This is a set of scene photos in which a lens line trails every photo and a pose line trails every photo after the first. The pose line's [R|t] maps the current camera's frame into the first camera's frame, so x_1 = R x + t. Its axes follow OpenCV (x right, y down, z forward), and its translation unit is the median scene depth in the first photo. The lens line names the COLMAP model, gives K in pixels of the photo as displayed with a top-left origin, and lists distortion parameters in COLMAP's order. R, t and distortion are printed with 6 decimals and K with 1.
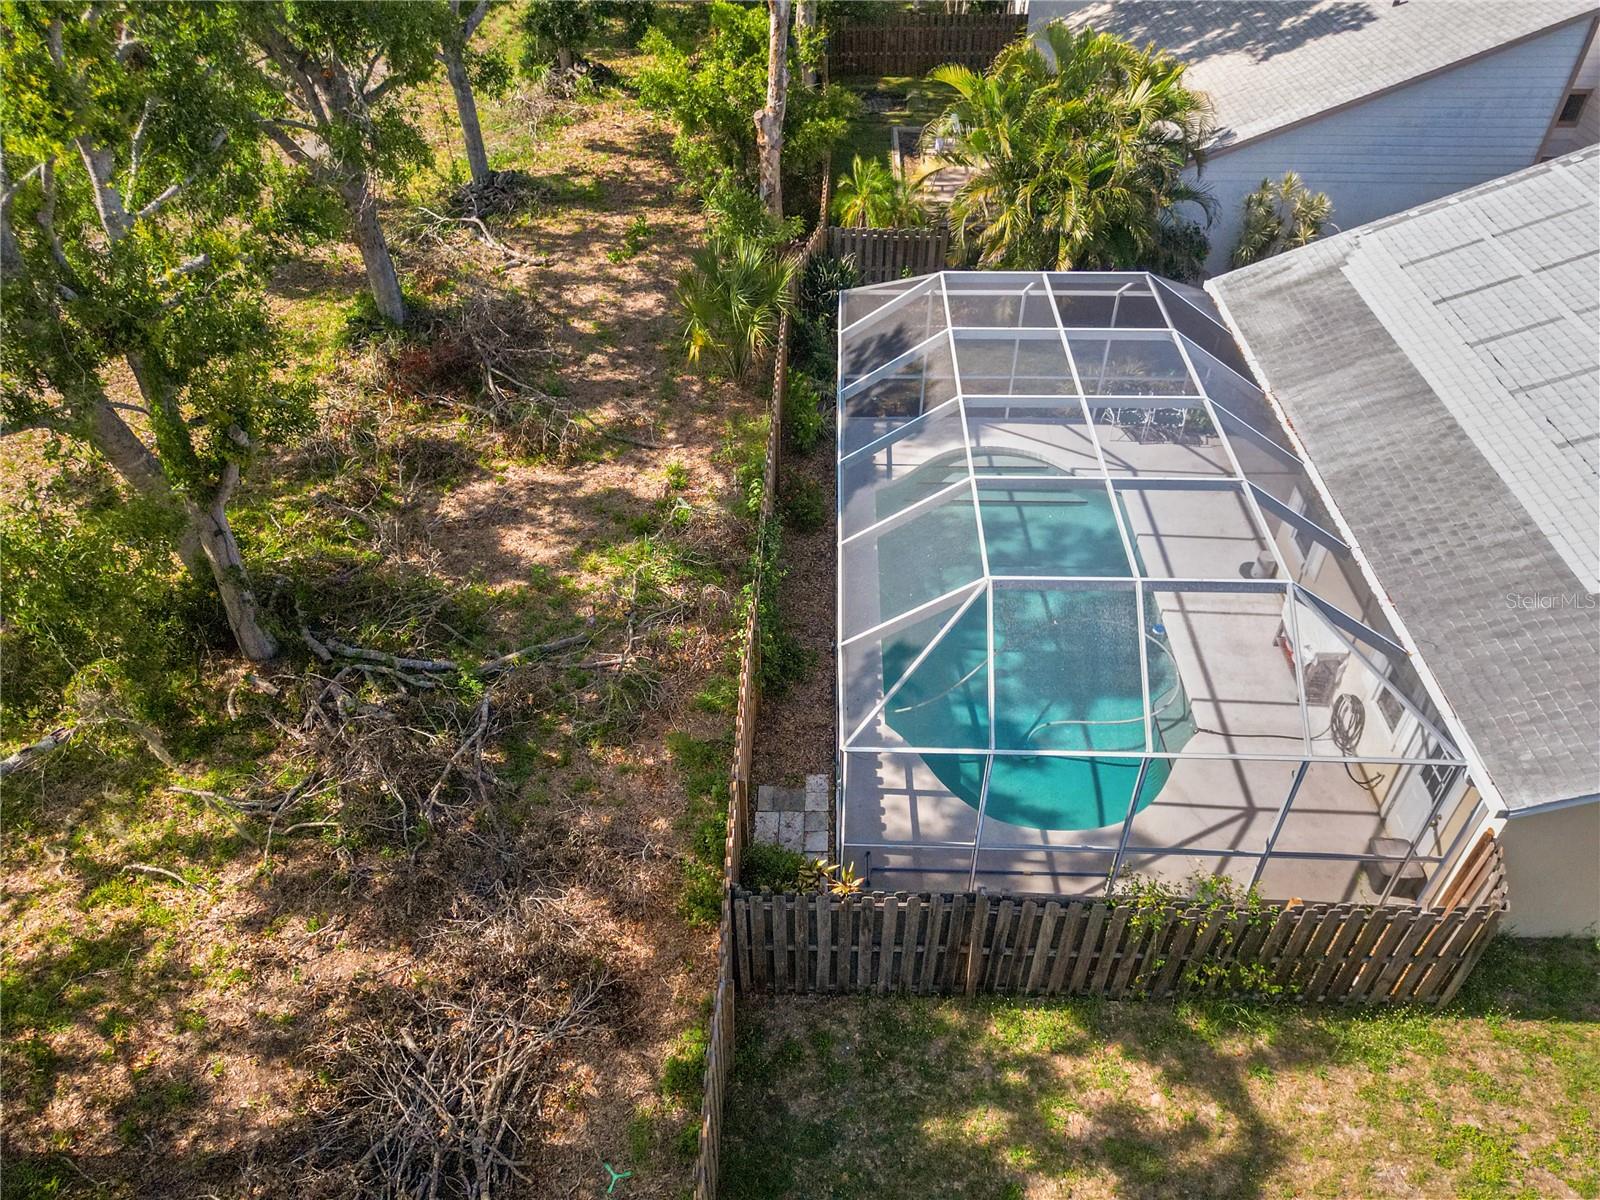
lens RADIAL K [[1126.8, 0, 797.2], [0, 1126.8, 602.2], [0, 0, 1]] dist [0.079543, -0.083543]
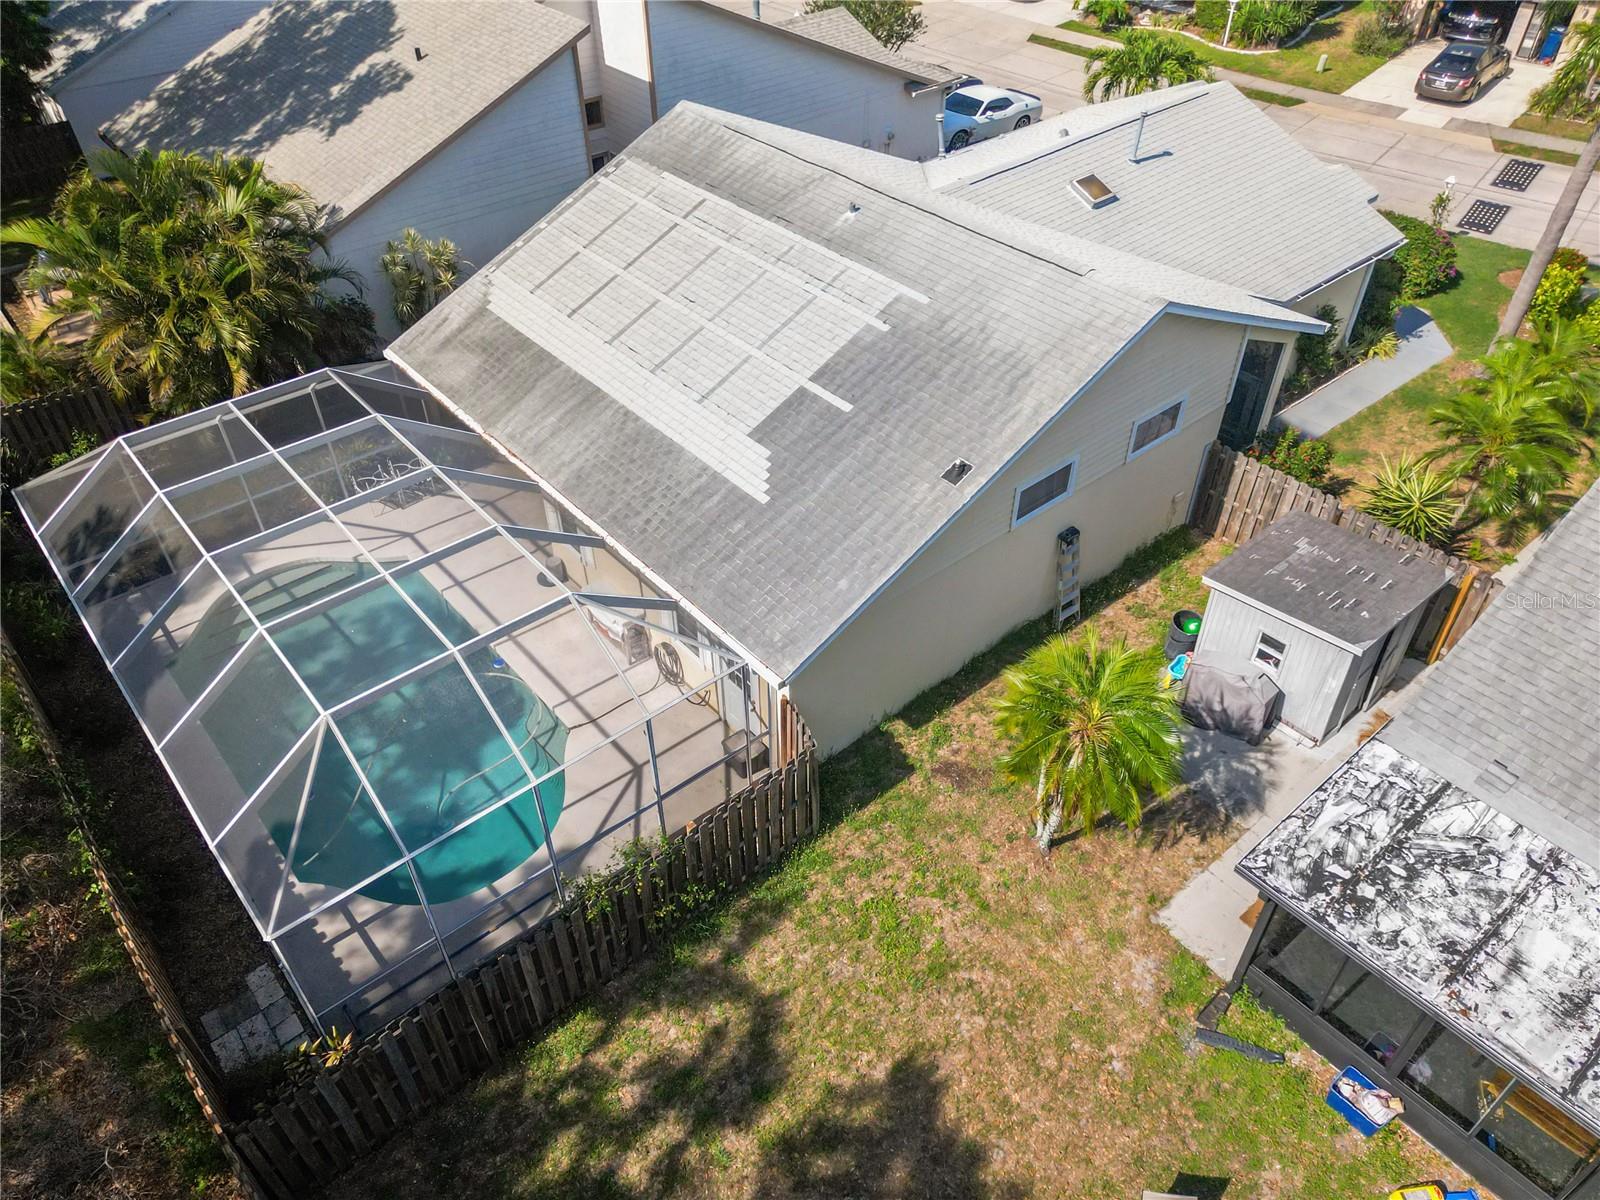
lens RADIAL K [[1126.8, 0, 797.2], [0, 1126.8, 602.2], [0, 0, 1]] dist [0.079543, -0.083543]
pose [[0.745821, -0.439956, 0.500189, 0.010777], [0.443962, 0.888087, 0.119161, -0.035204], [-0.496637, 0.133192, 0.857678, -0.104276]]
